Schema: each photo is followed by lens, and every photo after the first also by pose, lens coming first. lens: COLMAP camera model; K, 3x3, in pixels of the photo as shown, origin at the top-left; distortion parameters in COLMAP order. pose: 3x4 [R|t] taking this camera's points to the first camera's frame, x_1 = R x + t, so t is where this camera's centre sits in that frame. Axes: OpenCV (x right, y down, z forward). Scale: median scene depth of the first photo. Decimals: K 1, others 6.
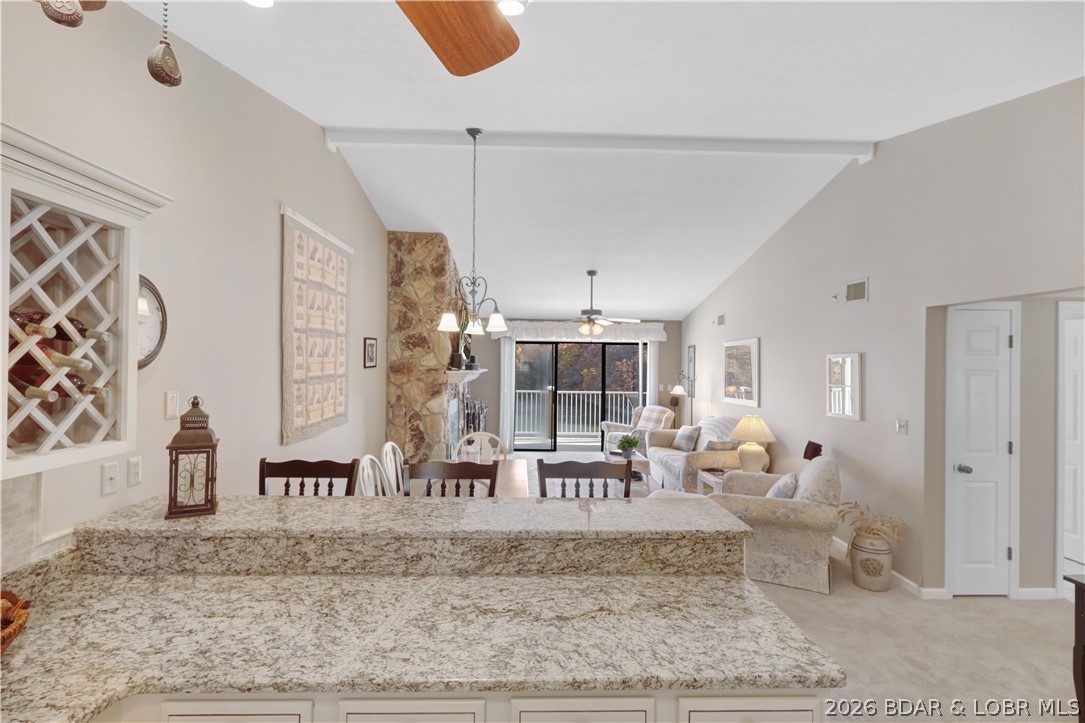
lens RADIAL K [[512.6, 0, 544.4], [0, 512.6, 353.7], [0, 0, 1]] dist [-0.003604, 0.000932]
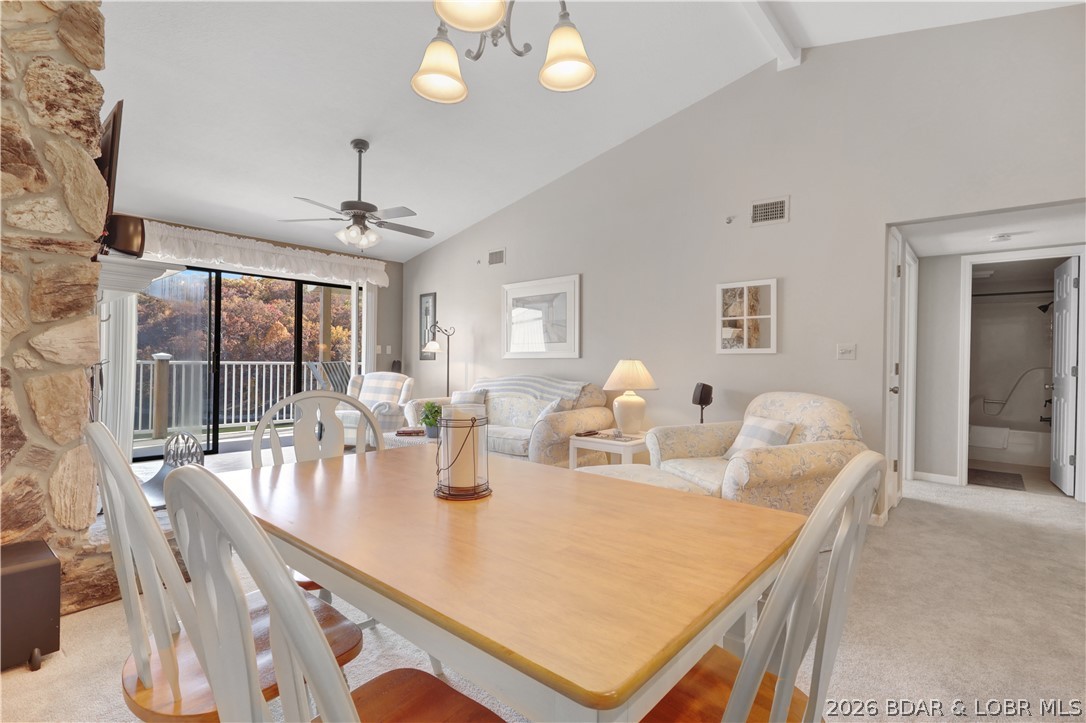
lens RADIAL K [[511.1, 0, 537.7], [0, 511.1, 359.4], [0, 0, 1]] dist [0.002033, 0.000467]
pose [[0.682930, 0.000517, 0.730483, -0.369262], [-0.020345, 0.999625, 0.018313, 0.146225], [-0.730200, -0.027368, 0.682685, 0.747711]]
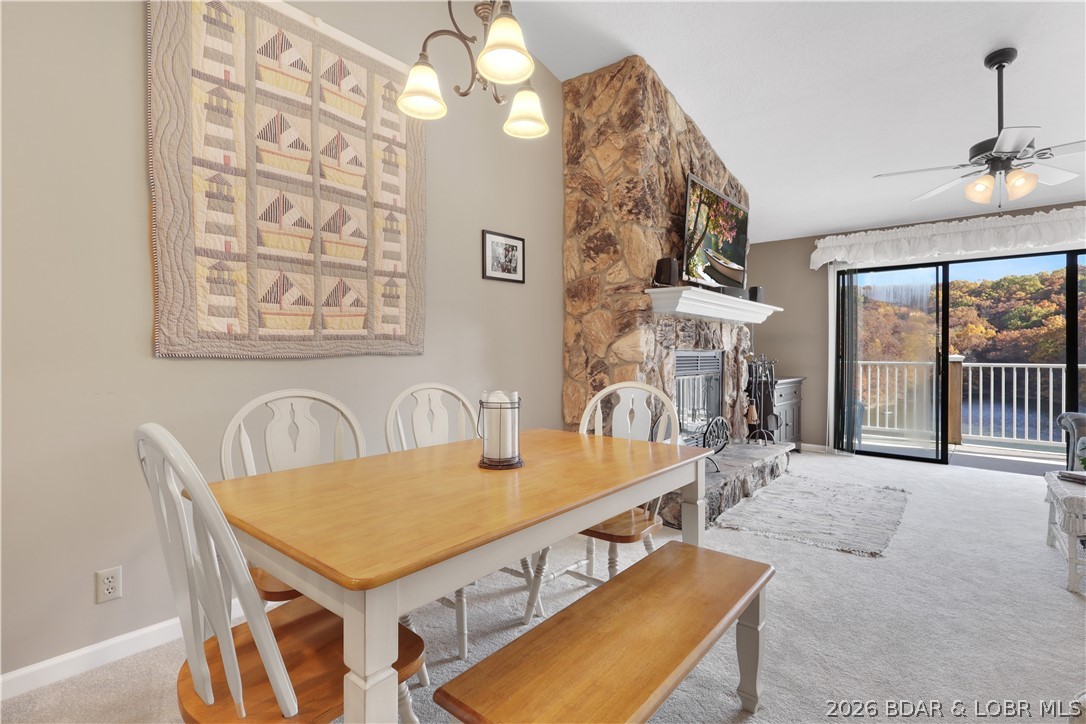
lens RADIAL K [[513.1, 0, 544.9], [0, 513.1, 354.2], [0, 0, 1]] dist [-0.003604, 0.000932]
pose [[0.743004, -0.006216, -0.669258, 0.167834], [0.013953, 0.999883, 0.006204, 0.152303], [0.669141, -0.013948, 0.743004, 0.734463]]
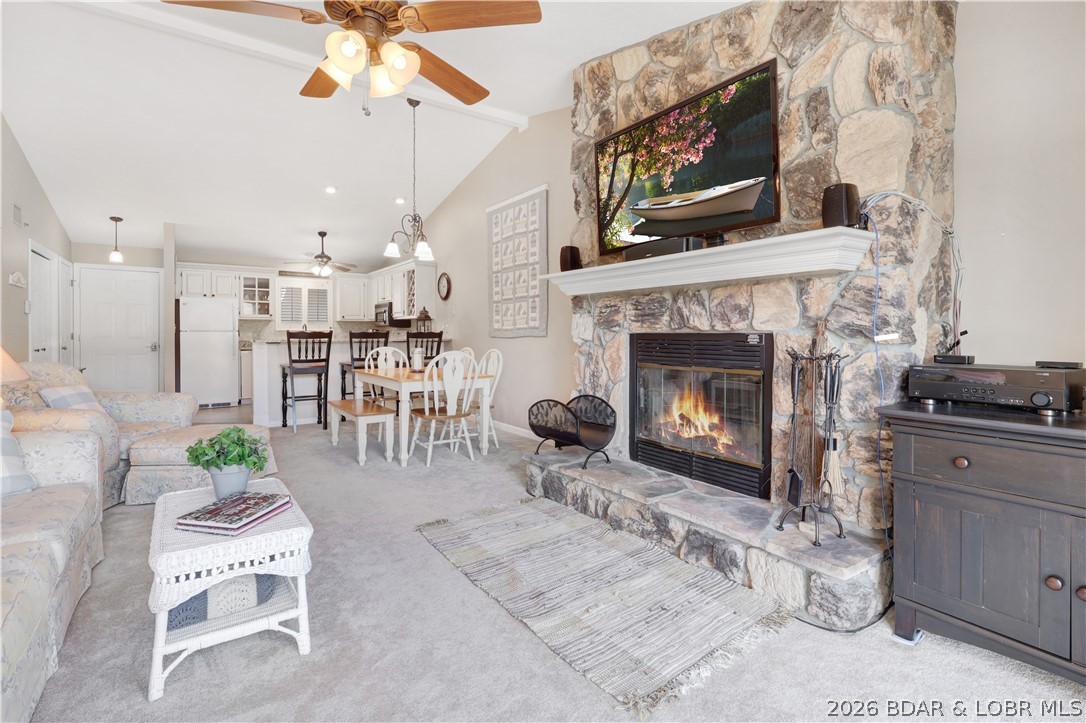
lens RADIAL K [[513.1, 0, 544.9], [0, 513.1, 353.7], [0, 0, 1]] dist [-0.003604, 0.000932]
pose [[-0.840249, 0.008448, -0.542135, 0.285003], [-0.001968, 0.999824, 0.018631, 0.175233], [0.542197, 0.016721, -0.840085, 2.280873]]
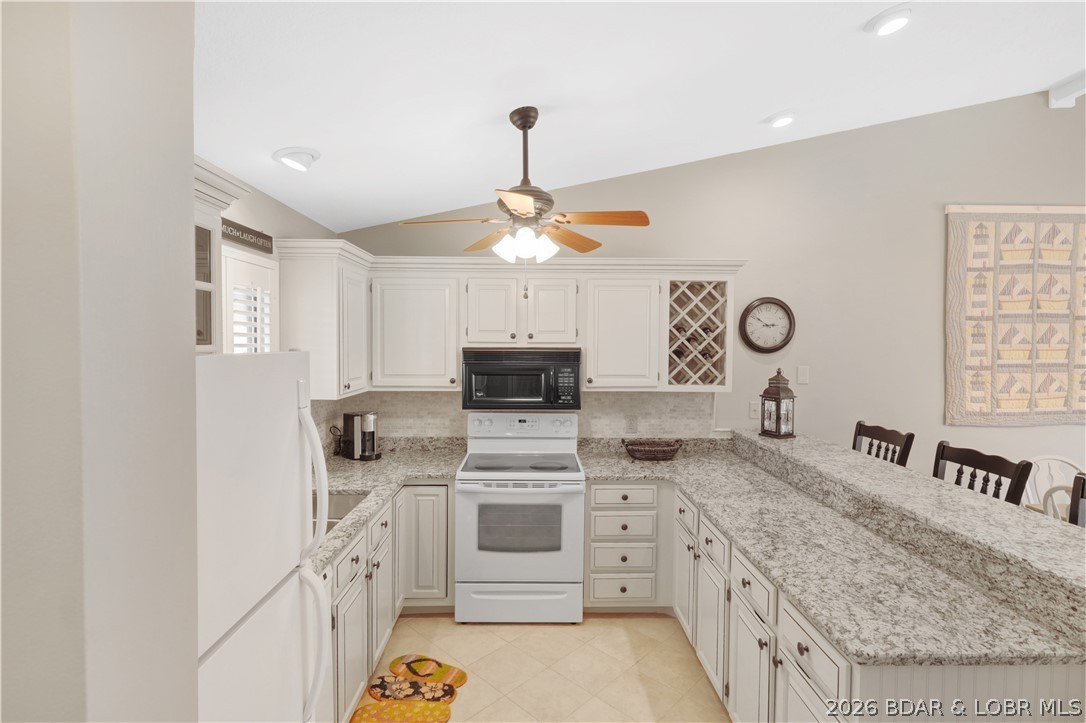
lens RADIAL K [[511.1, 0, 537.7], [0, 511.1, 359.4], [0, 0, 1]] dist [0.002033, 0.000467]
pose [[-0.017104, 0.022380, -0.999603, 0.508106], [0.009059, 0.999712, 0.022228, 0.005460], [0.999813, -0.008675, -0.017302, 0.123443]]
